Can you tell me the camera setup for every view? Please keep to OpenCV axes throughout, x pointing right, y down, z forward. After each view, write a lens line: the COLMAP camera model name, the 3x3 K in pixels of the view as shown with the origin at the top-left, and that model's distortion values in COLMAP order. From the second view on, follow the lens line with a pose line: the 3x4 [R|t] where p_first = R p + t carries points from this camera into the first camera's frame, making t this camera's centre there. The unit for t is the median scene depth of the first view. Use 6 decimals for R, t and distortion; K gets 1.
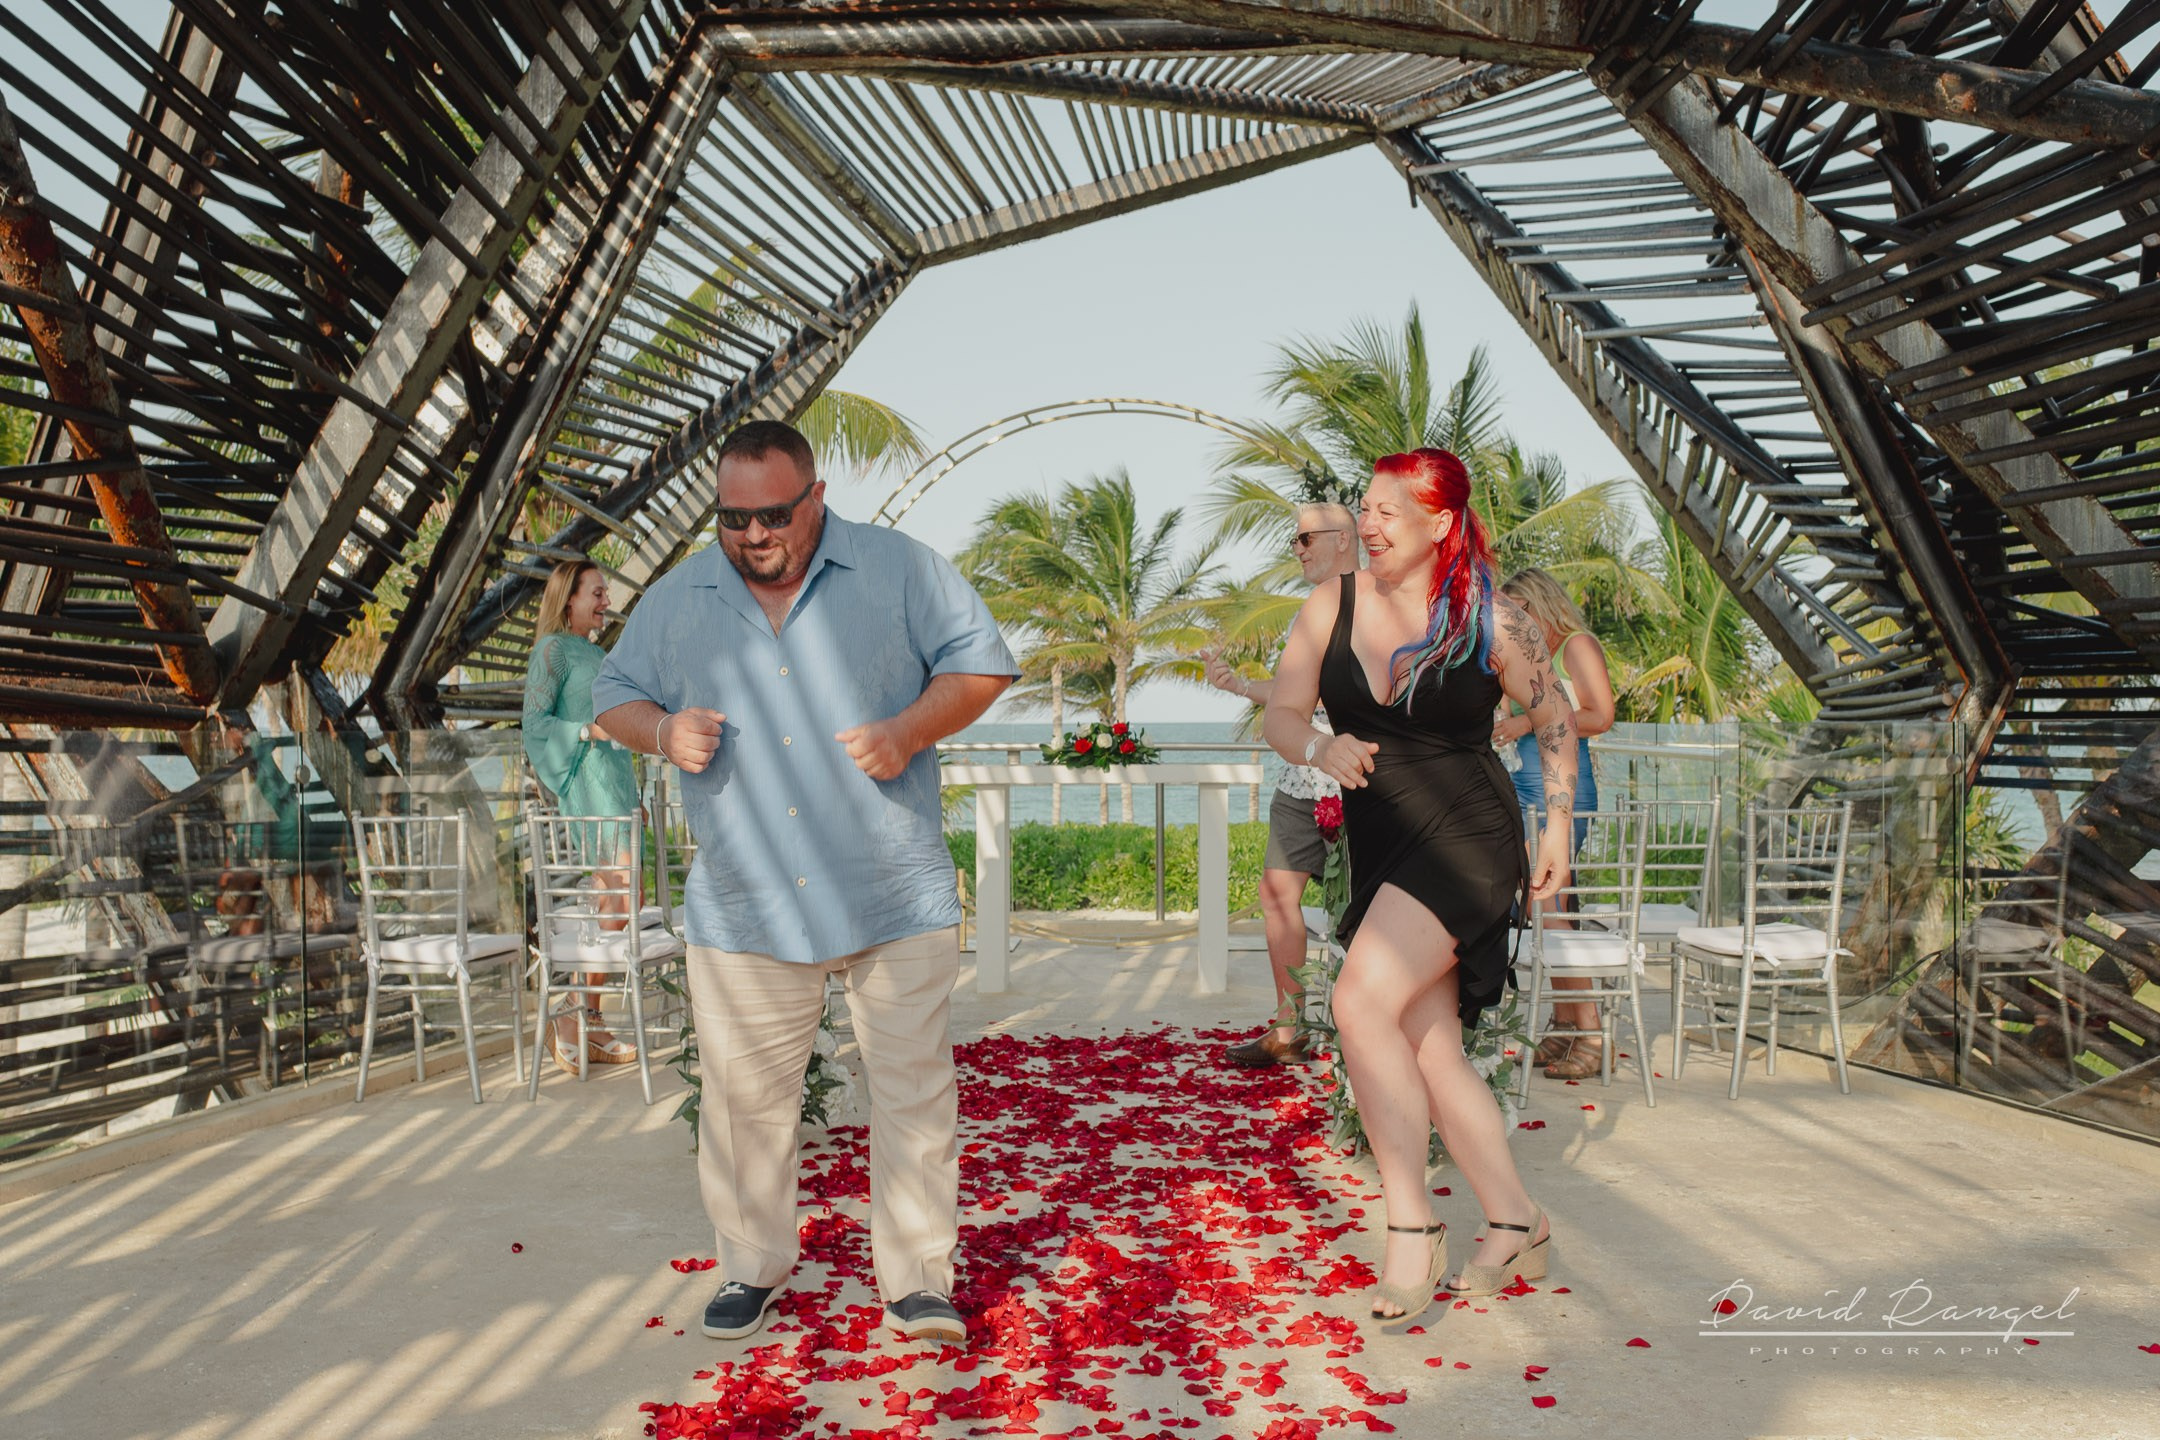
lens RADIAL K [[2097.2, 0, 1085.8], [0, 2097.2, 701.1], [0, 0, 1]] dist [-0.031059, 0.014777]
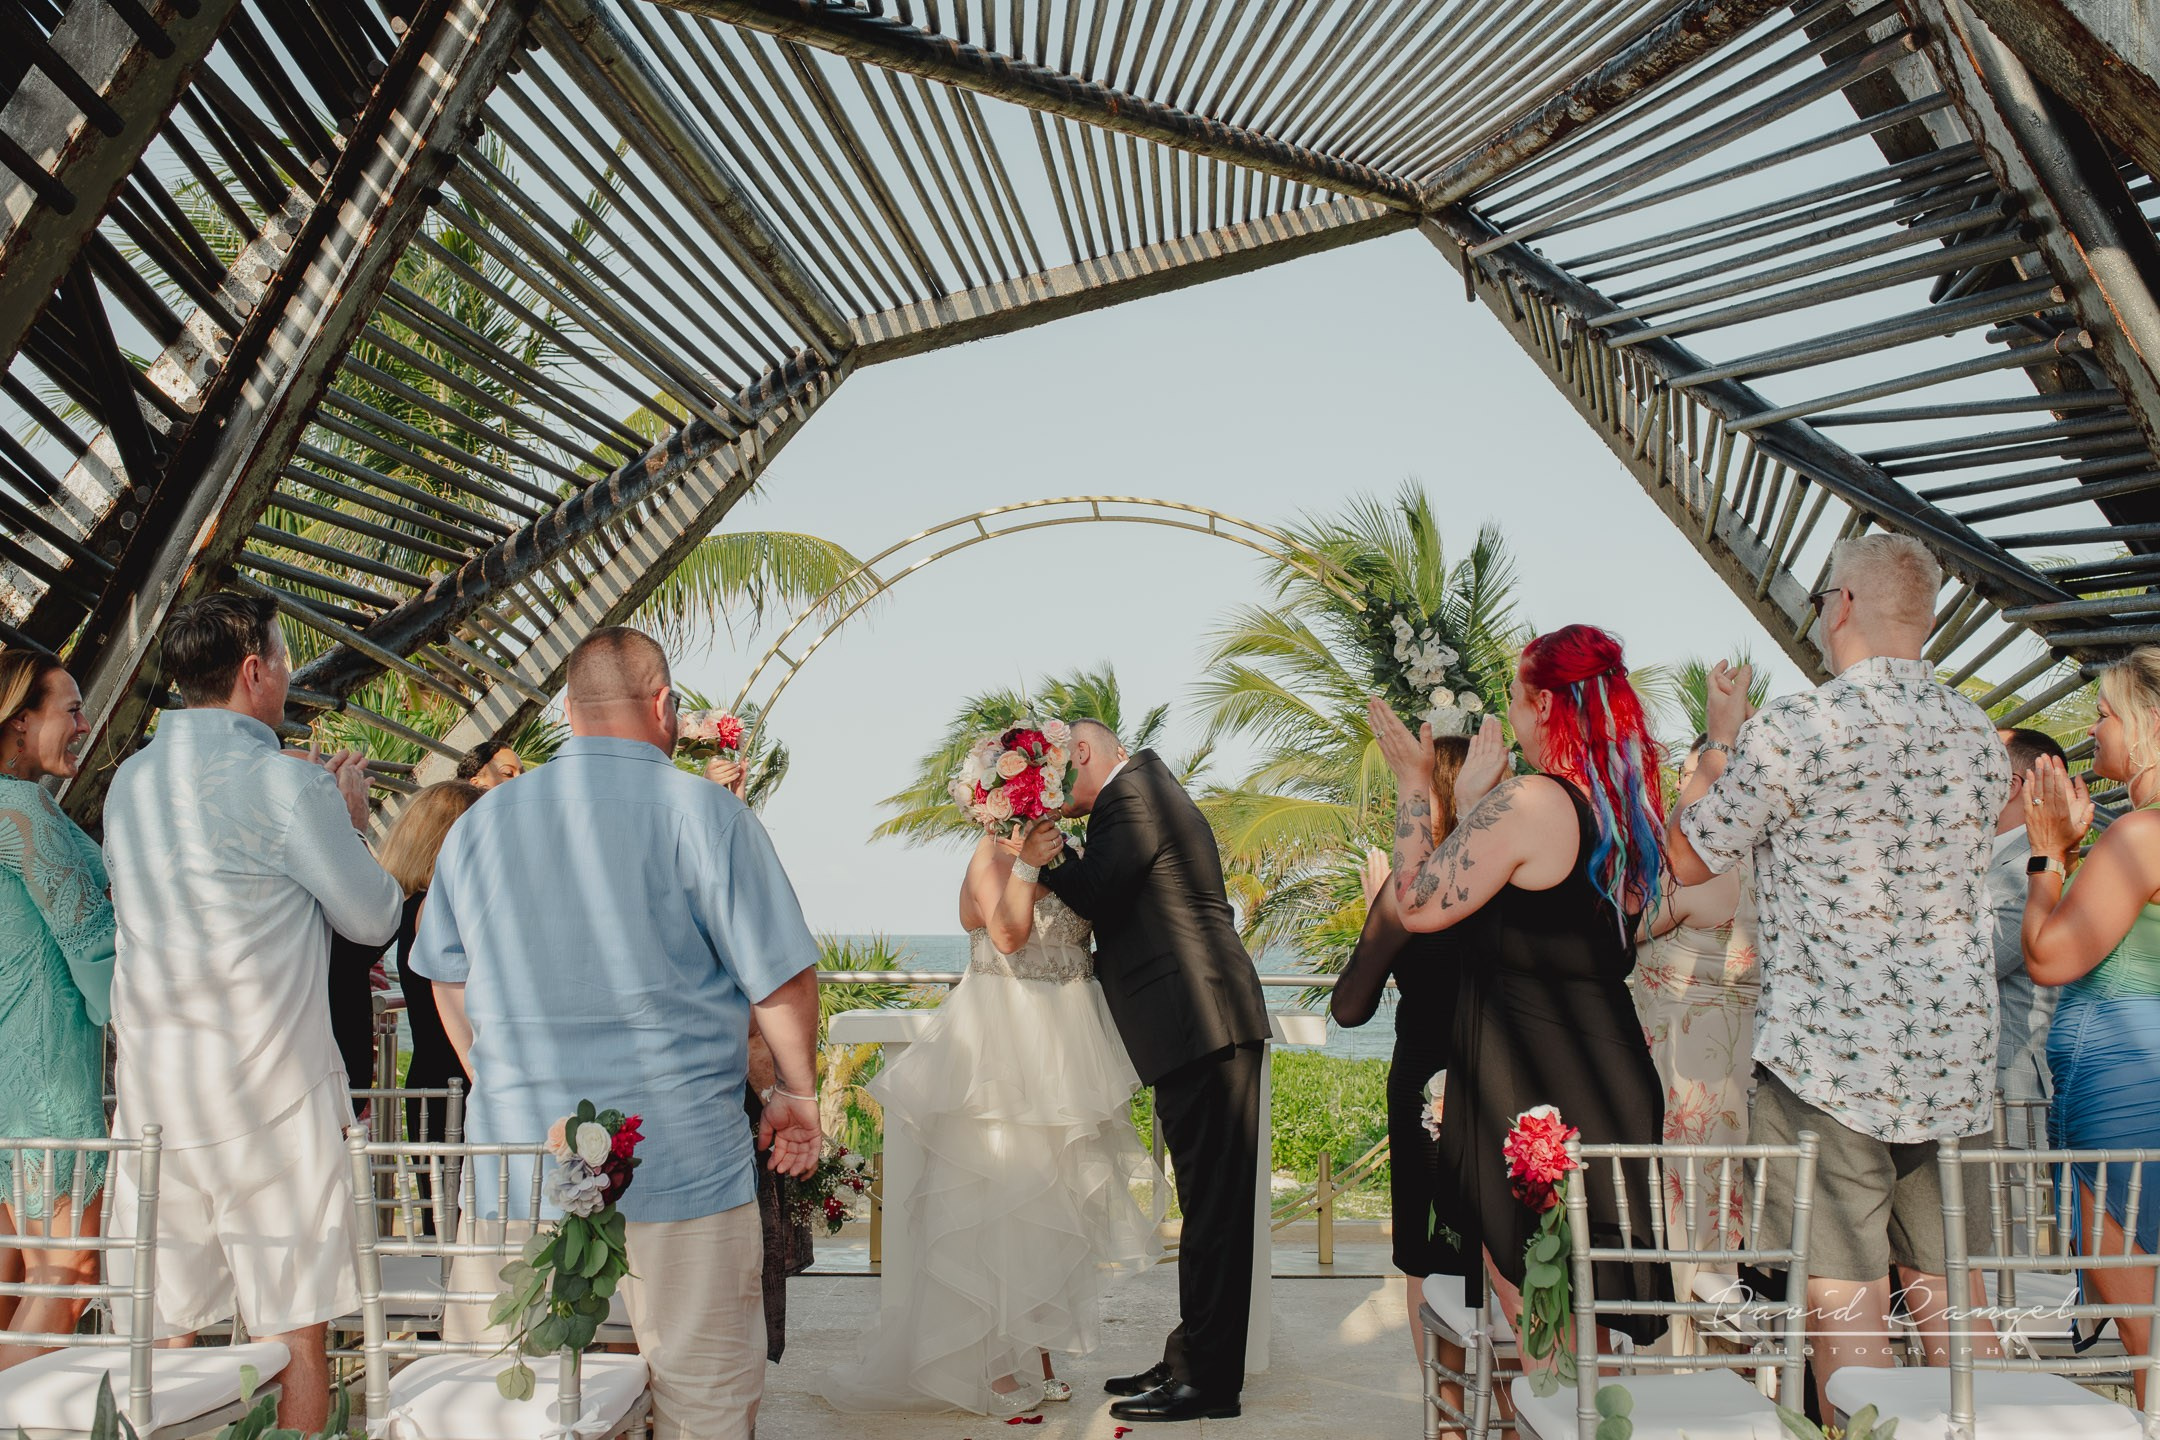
lens RADIAL K [[2082.6, 0, 1068.2], [0, 2082.6, 704.2], [0, 0, 1]] dist [-0.040535, 0.031746]
pose [[0.999980, 0.006337, 0.000132, 0.003769], [-0.006292, 0.995018, -0.099501, -0.001001], [-0.000761, 0.099498, 0.995037, 0.298258]]
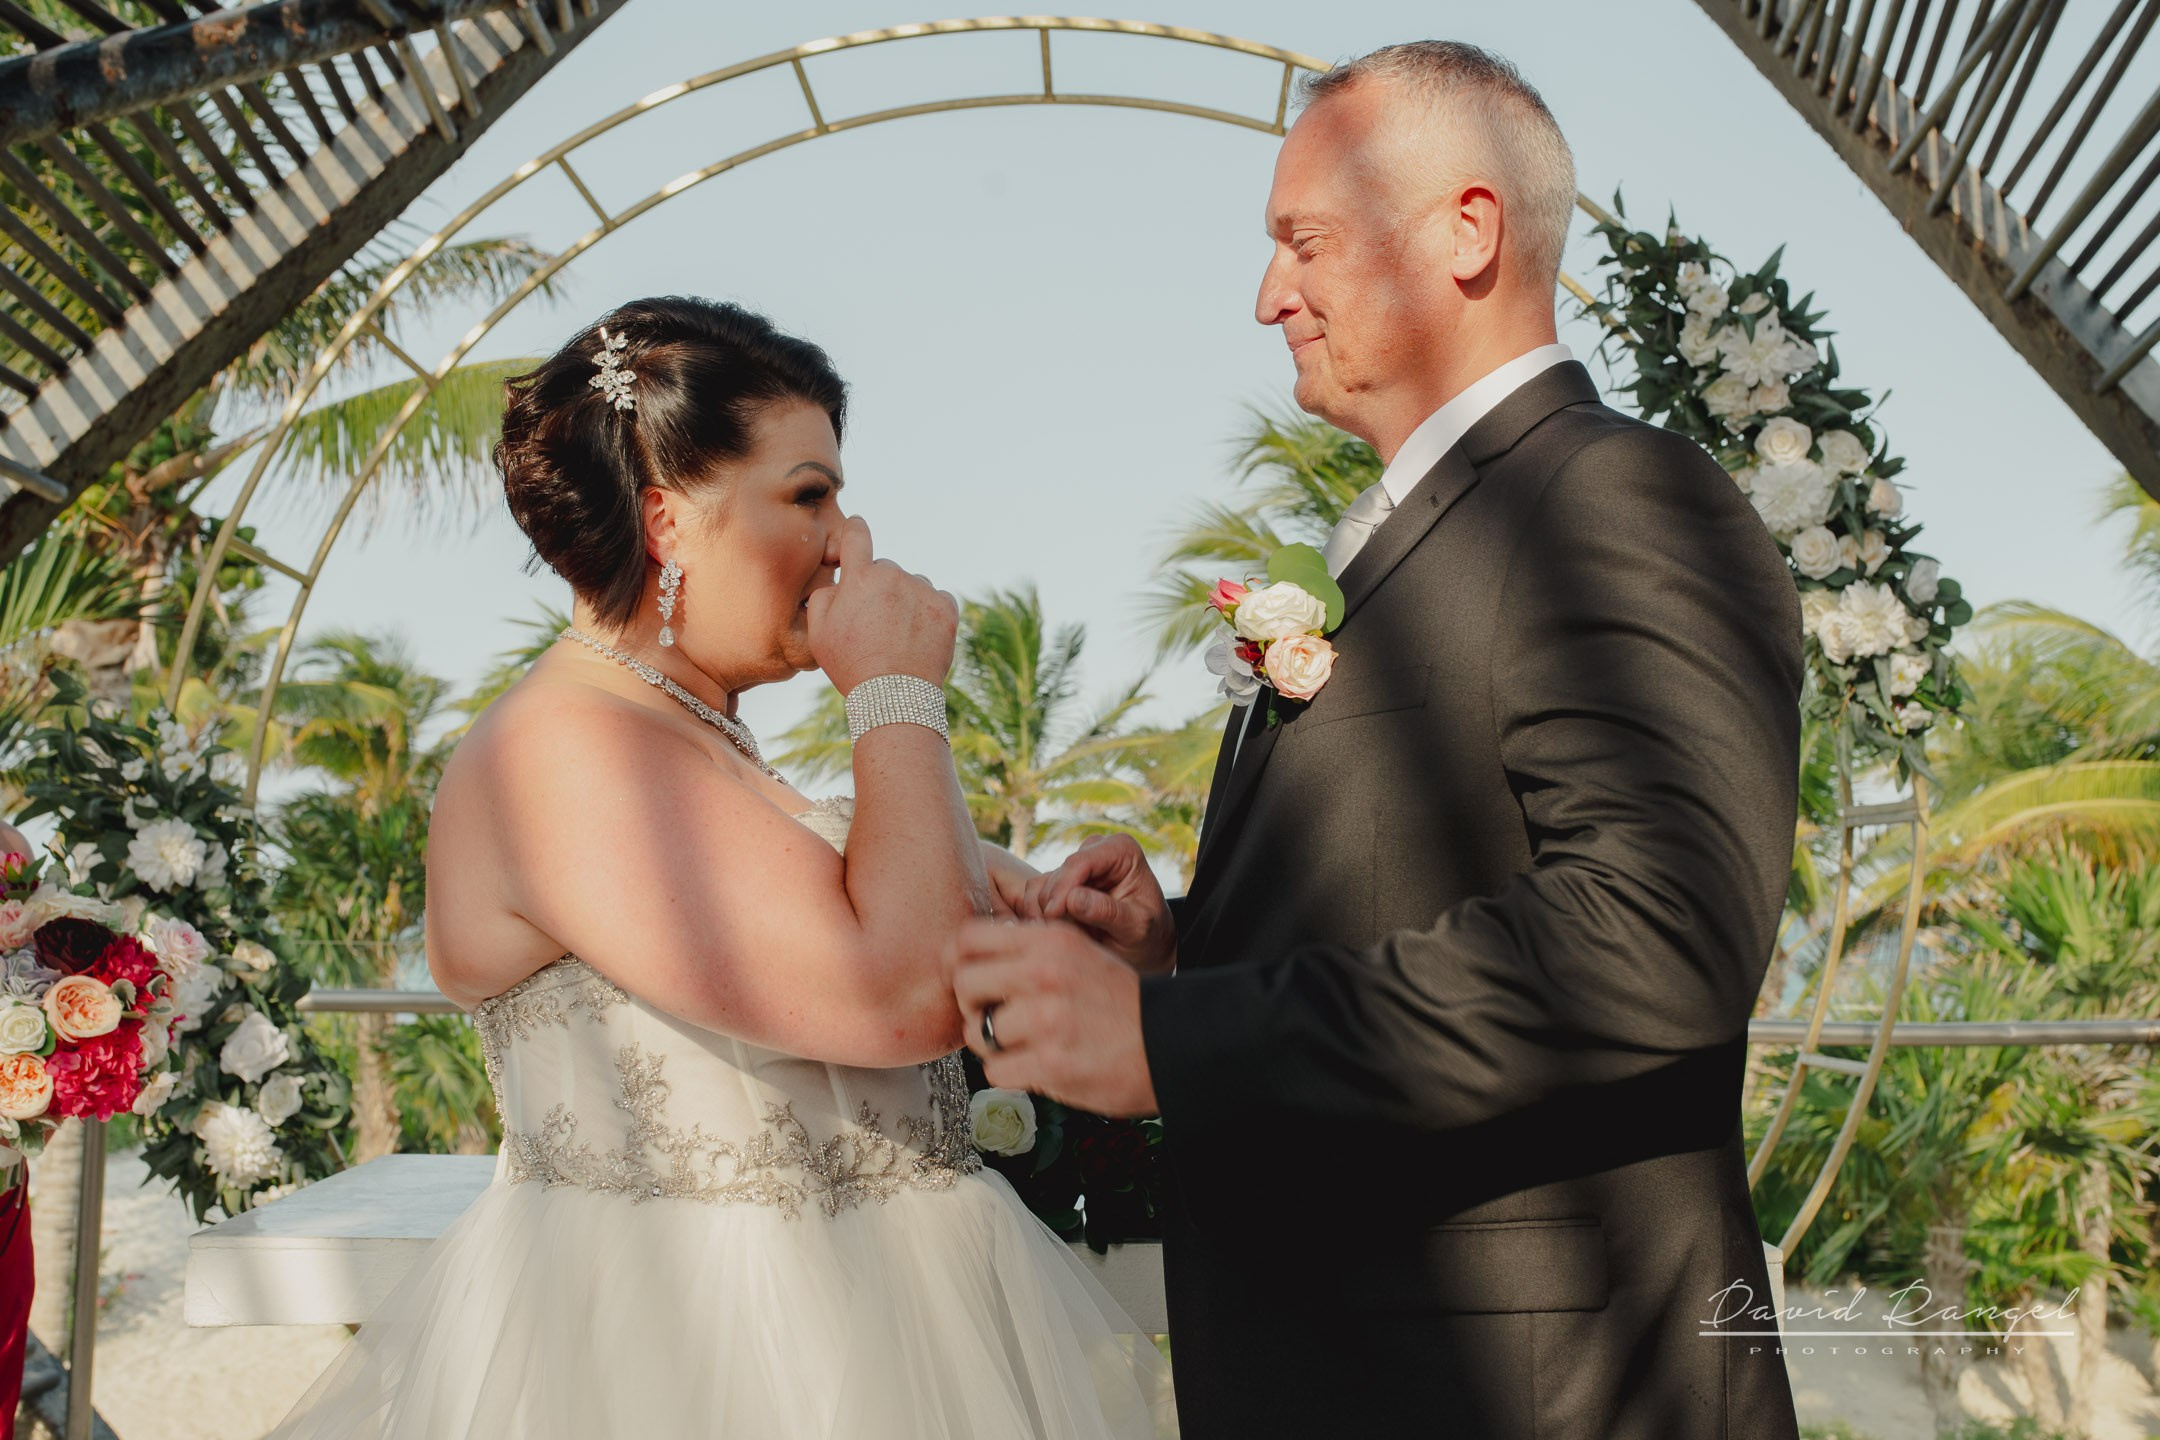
lens RADIAL K [[2145.3, 0, 1077.5], [0, 2145.3, 748.7], [0, 0, 1]] dist [-0.031941, 0.001454]
pose [[0.998712, 0.023480, 0.044989, 0.004731], [-0.020982, 0.998254, -0.055218, -0.004701], [-0.046207, 0.054203, 0.997460, 0.671663]]
